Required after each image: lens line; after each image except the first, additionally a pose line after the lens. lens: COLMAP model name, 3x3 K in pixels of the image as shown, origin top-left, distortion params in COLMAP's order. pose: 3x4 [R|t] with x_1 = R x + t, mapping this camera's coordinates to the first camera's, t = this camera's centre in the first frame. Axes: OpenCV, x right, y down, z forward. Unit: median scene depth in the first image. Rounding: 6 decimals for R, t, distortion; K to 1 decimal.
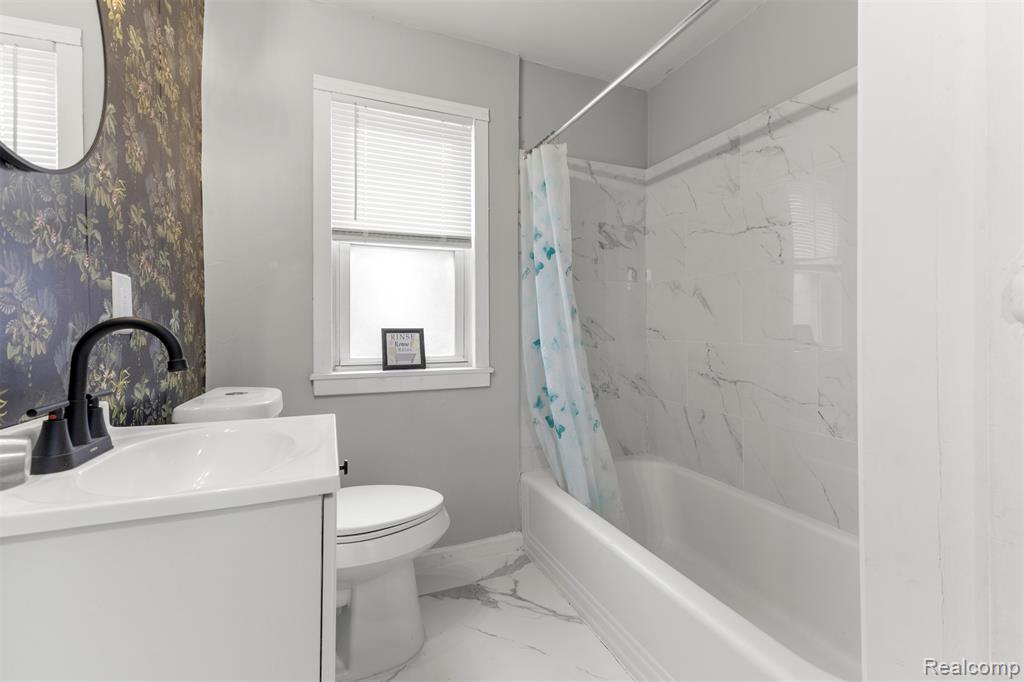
lens RADIAL K [[442.9, 0, 519.2], [0, 442.9, 335.9], [0, 0, 1]] dist [0.013931, -0.004345]
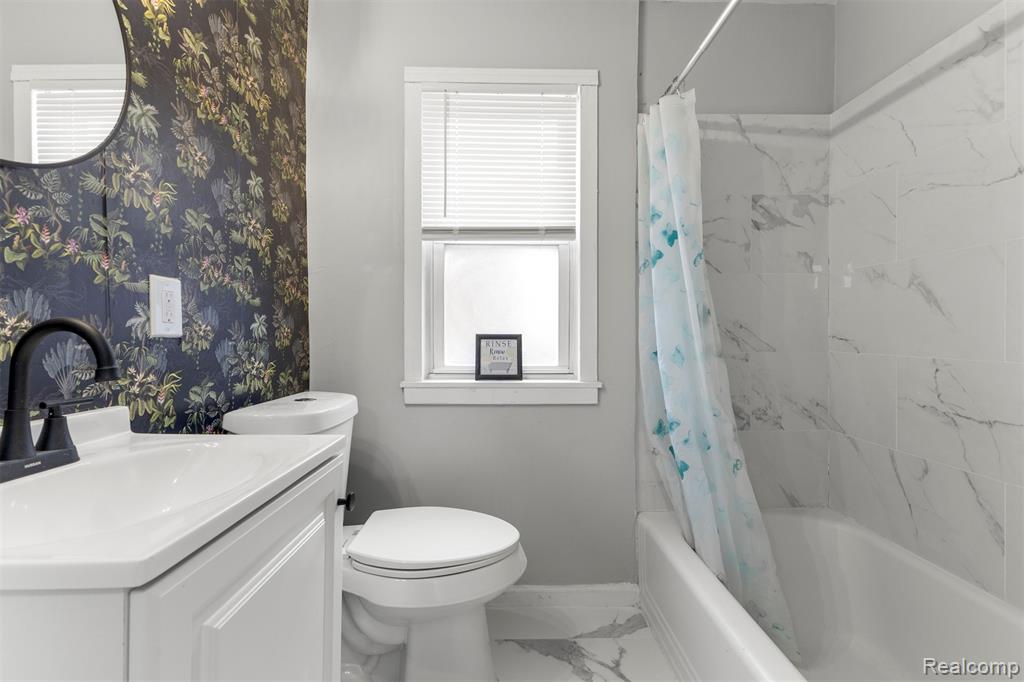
lens RADIAL K [[442.9, 0, 509.8], [0, 442.9, 343.1], [0, 0, 1]] dist [0.013931, -0.004345]
pose [[0.929997, 0.011564, -0.367386, 0.093778], [-0.011411, 0.999932, 0.002588, -0.001669], [0.367390, 0.001785, 0.930065, 0.177417]]
